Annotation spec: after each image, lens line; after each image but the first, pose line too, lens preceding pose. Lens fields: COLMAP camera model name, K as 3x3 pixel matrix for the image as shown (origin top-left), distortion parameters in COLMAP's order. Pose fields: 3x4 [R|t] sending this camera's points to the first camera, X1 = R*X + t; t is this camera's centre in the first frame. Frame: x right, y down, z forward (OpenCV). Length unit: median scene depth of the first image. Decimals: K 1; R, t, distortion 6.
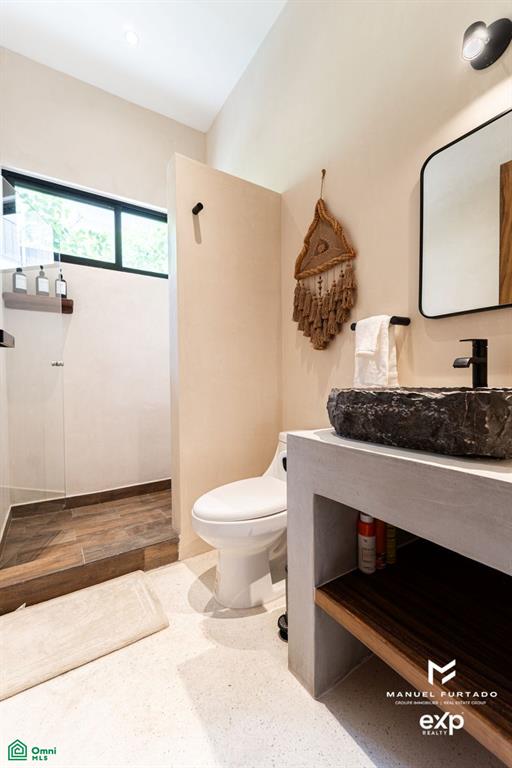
lens RADIAL K [[323.2, 0, 255.8], [0, 323.2, 384.9], [0, 0, 1]] dist [0.006360, 0.000364]
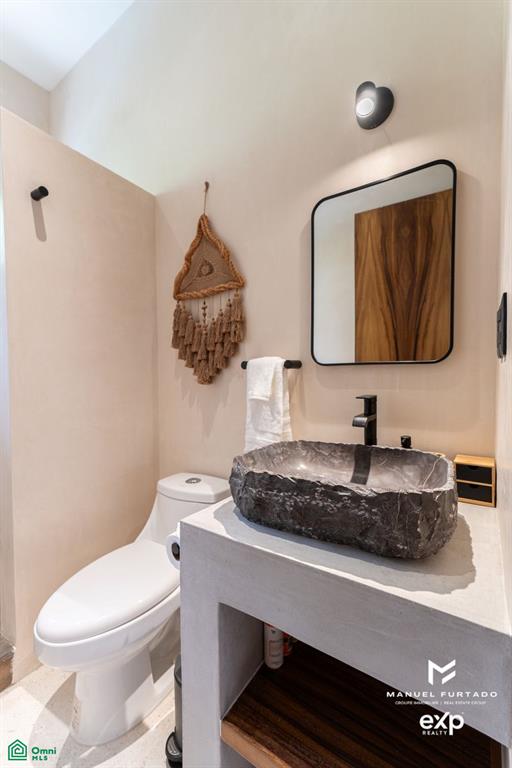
lens RADIAL K [[323.2, 0, 255.8], [0, 323.2, 384.9], [0, 0, 1]] dist [0.006360, 0.000364]
pose [[0.917552, -0.008922, 0.397516, -0.033809], [0.008093, 0.999960, 0.003762, -0.139426], [-0.397534, -0.000235, 0.917587, 0.165584]]
